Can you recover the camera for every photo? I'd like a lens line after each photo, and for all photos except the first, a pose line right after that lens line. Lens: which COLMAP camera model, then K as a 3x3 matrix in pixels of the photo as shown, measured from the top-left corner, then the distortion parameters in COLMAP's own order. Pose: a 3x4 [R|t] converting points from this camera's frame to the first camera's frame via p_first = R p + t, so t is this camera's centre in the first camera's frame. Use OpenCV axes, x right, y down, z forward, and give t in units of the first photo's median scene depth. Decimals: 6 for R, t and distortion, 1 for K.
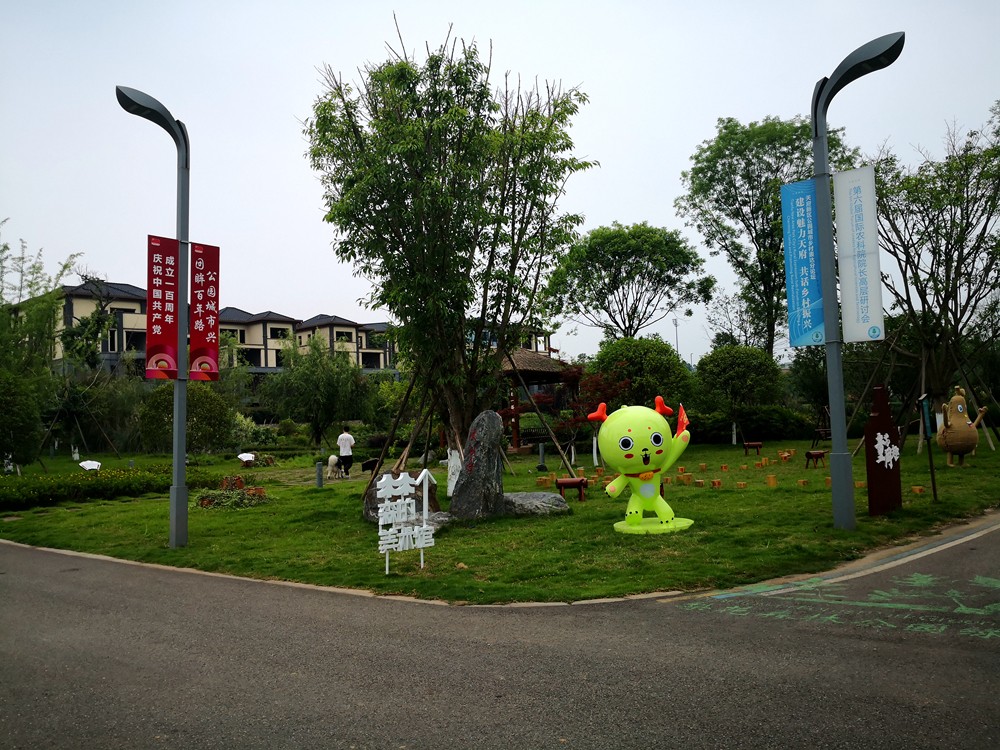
lens RADIAL K [[820.6, 0, 500.0], [0, 820.6, 375.0], [0, 0, 1]] dist [0.040162, -0.059364]
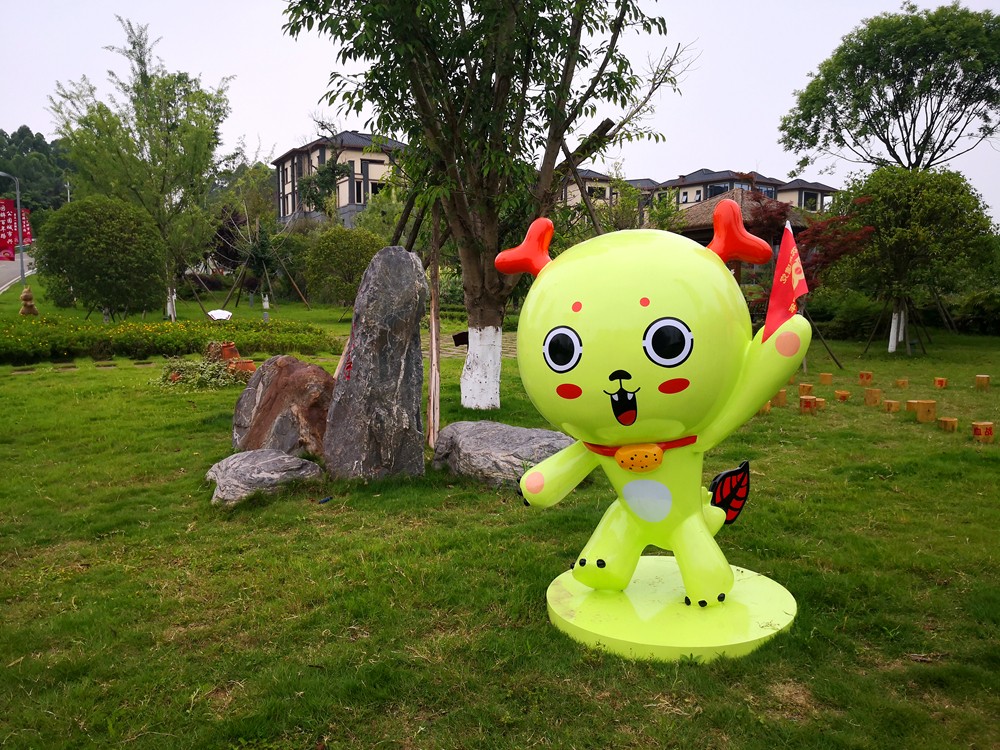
lens RADIAL K [[820.6, 0, 500.0], [0, 820.6, 375.0], [0, 0, 1]] dist [0.040162, -0.059364]
pose [[0.943481, 0.081333, -0.321291, 0.084170], [-0.028057, 0.985542, 0.167093, 0.015670], [0.330236, -0.148635, 0.932122, 0.260028]]
